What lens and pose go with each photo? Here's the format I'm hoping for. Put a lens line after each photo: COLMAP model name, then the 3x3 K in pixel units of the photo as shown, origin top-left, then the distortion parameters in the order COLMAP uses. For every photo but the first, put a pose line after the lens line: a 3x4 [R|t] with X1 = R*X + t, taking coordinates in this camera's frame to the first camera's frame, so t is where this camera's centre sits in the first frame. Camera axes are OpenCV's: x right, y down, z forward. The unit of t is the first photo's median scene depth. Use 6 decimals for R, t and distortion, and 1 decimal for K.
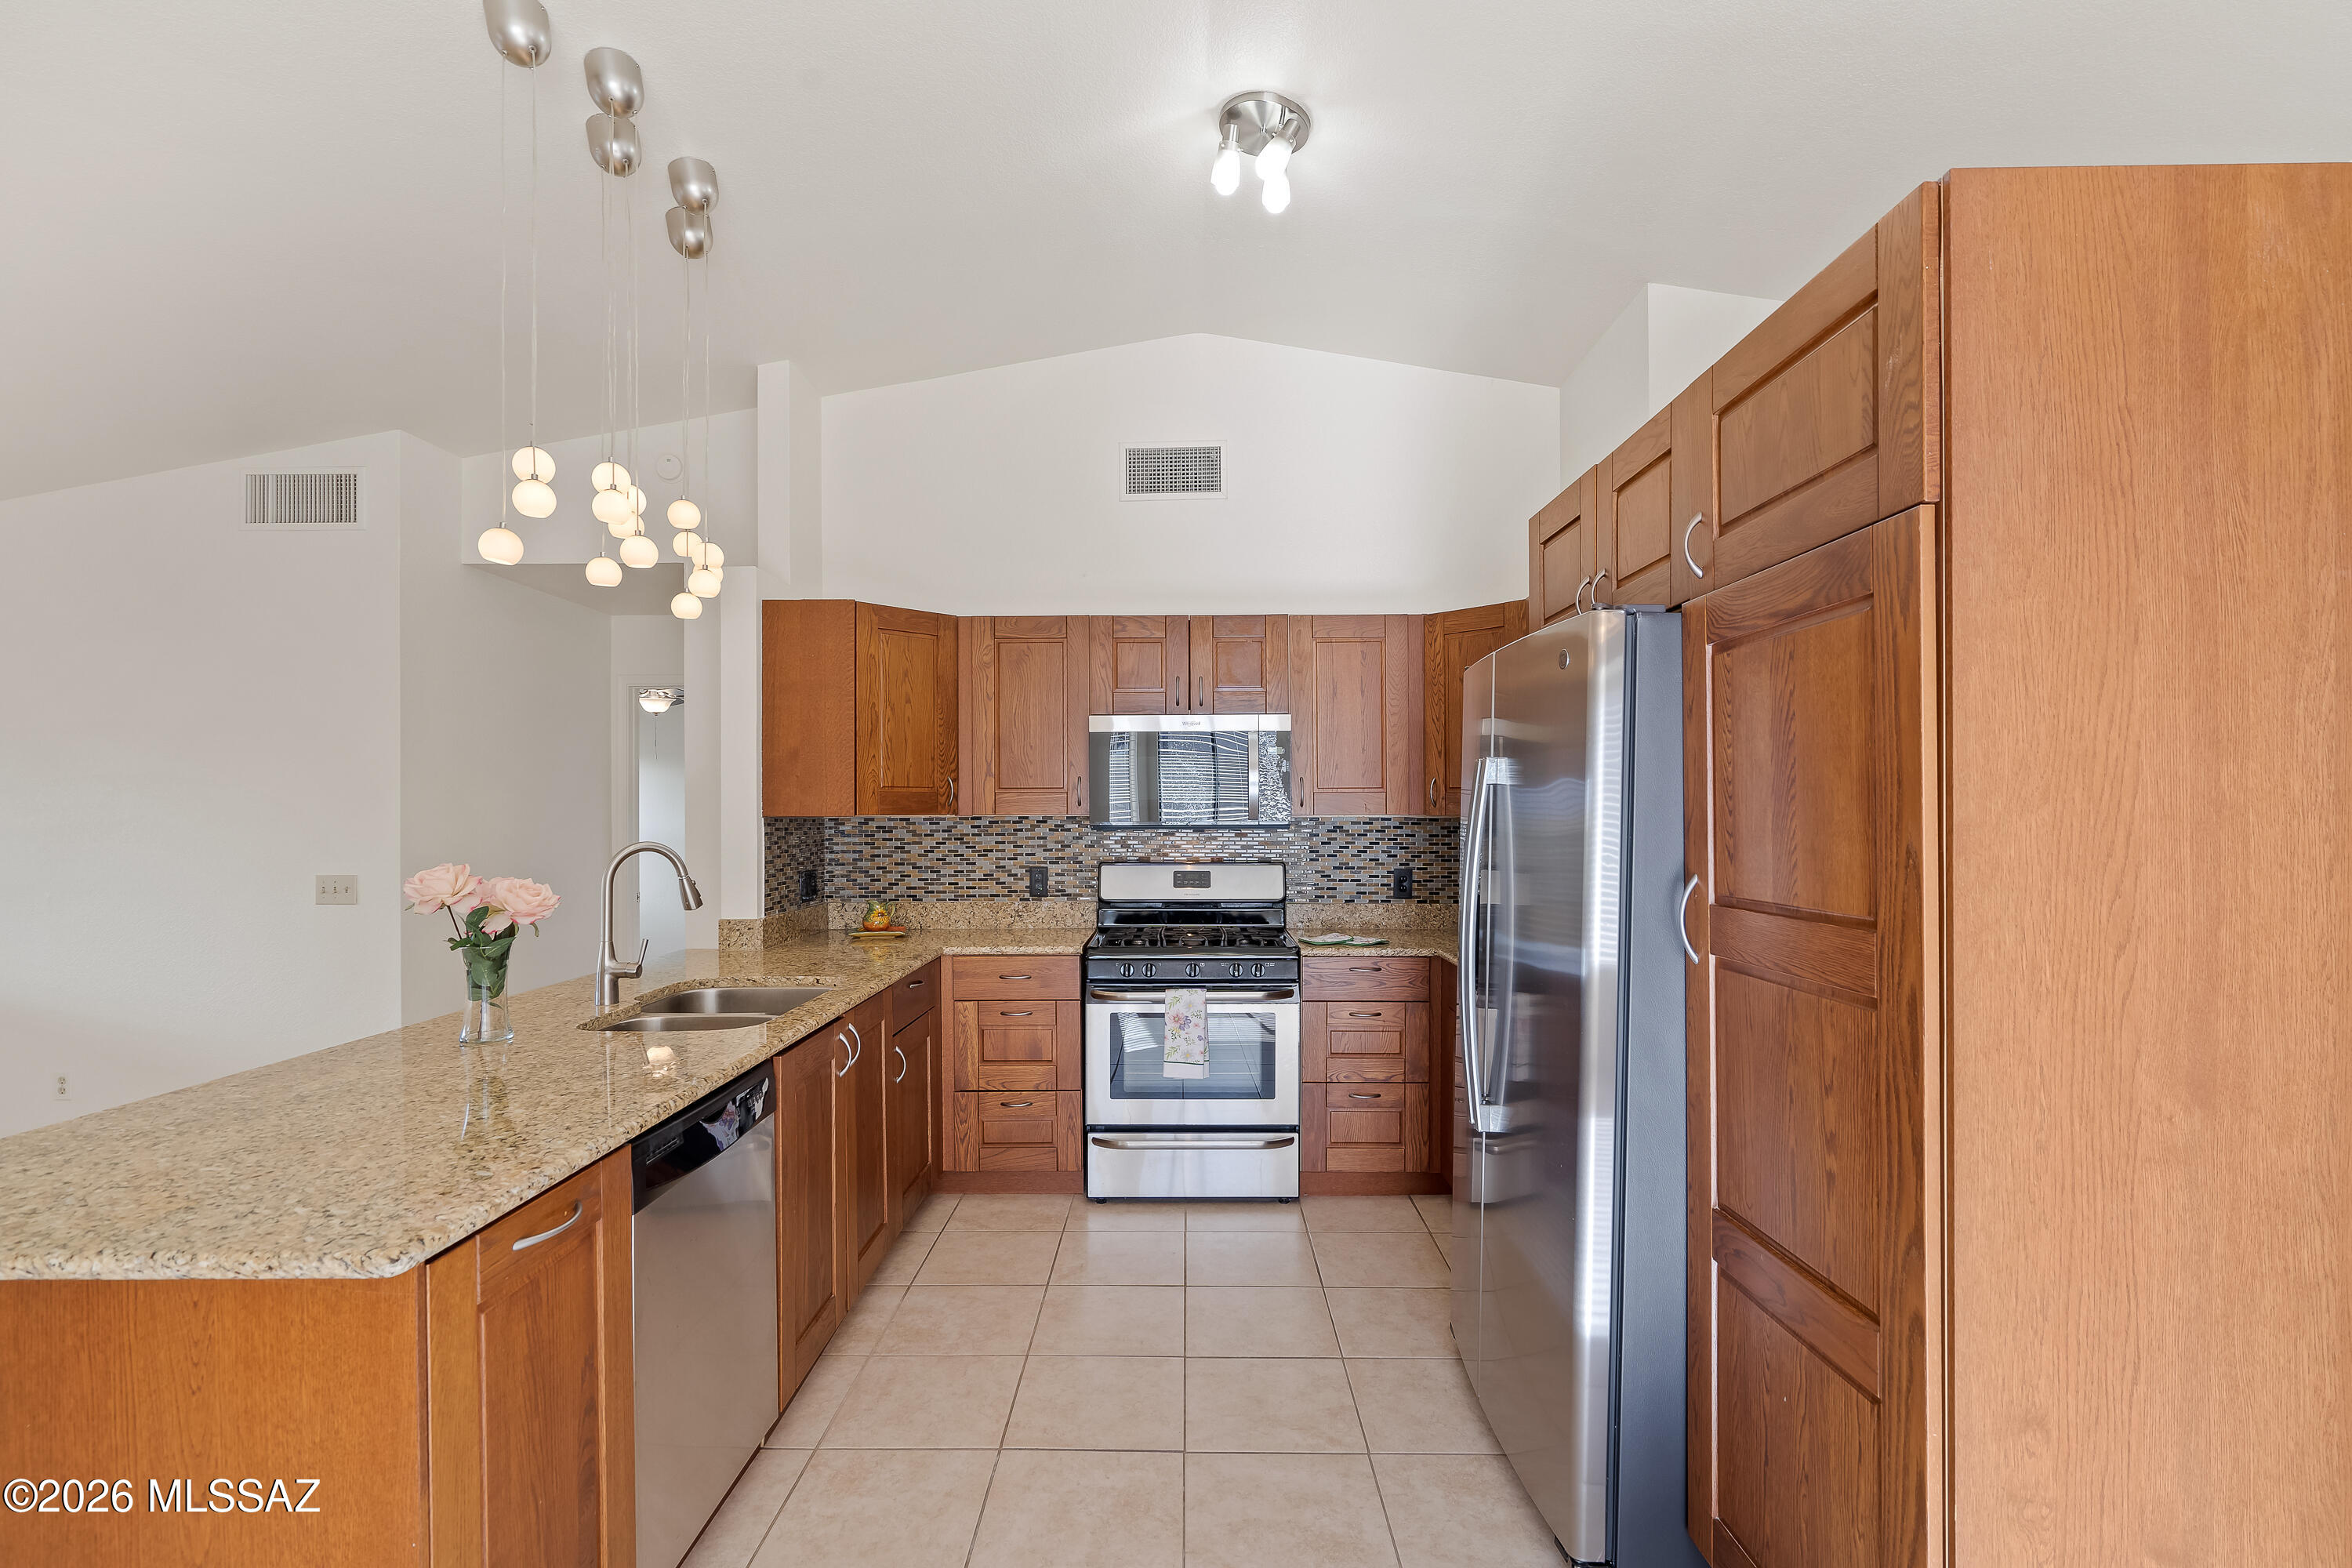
lens RADIAL K [[1082.6, 0, 1168.7], [0, 1082.6, 812.2], [0, 0, 1]] dist [-0.003371, -0.000140]
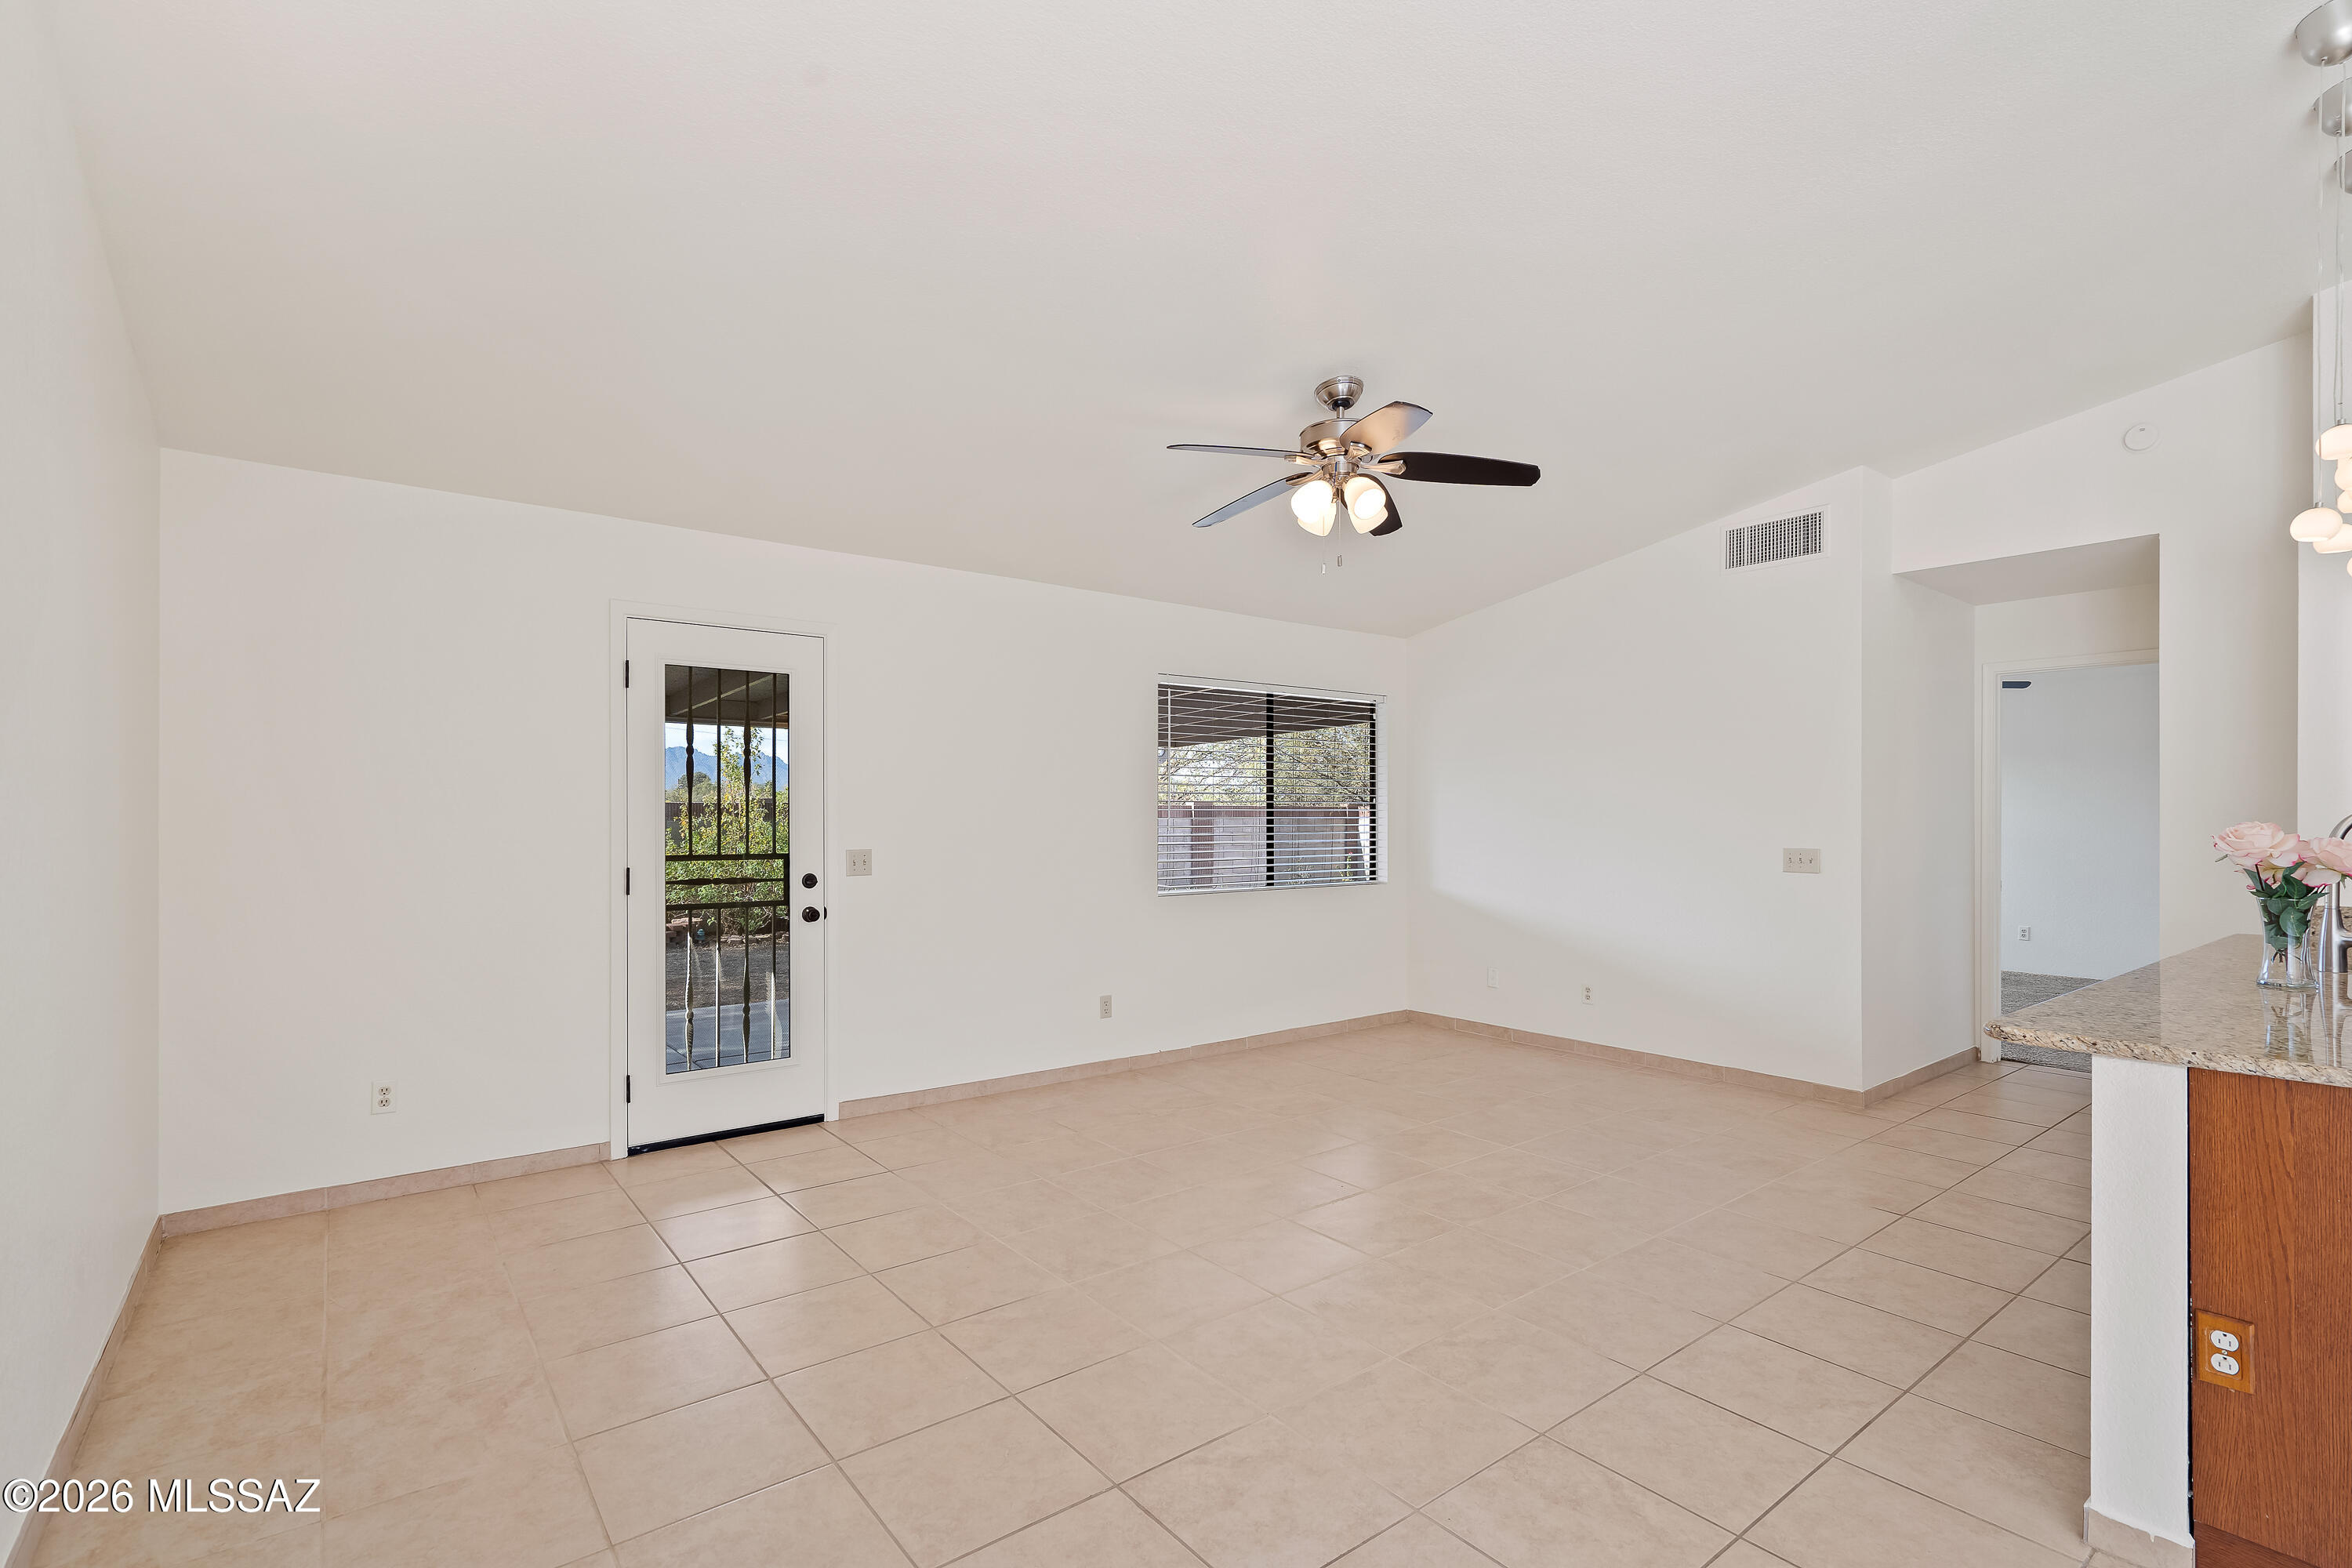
lens RADIAL K [[1082.6, 0, 1168.7], [0, 1082.6, 812.2], [0, 0, 1]] dist [-0.003371, -0.000140]
pose [[0.624900, 0.000871, -0.780704, -0.270391], [-0.006286, 0.999973, -0.003916, 0.027150], [0.780680, 0.007355, 0.624888, -0.303142]]
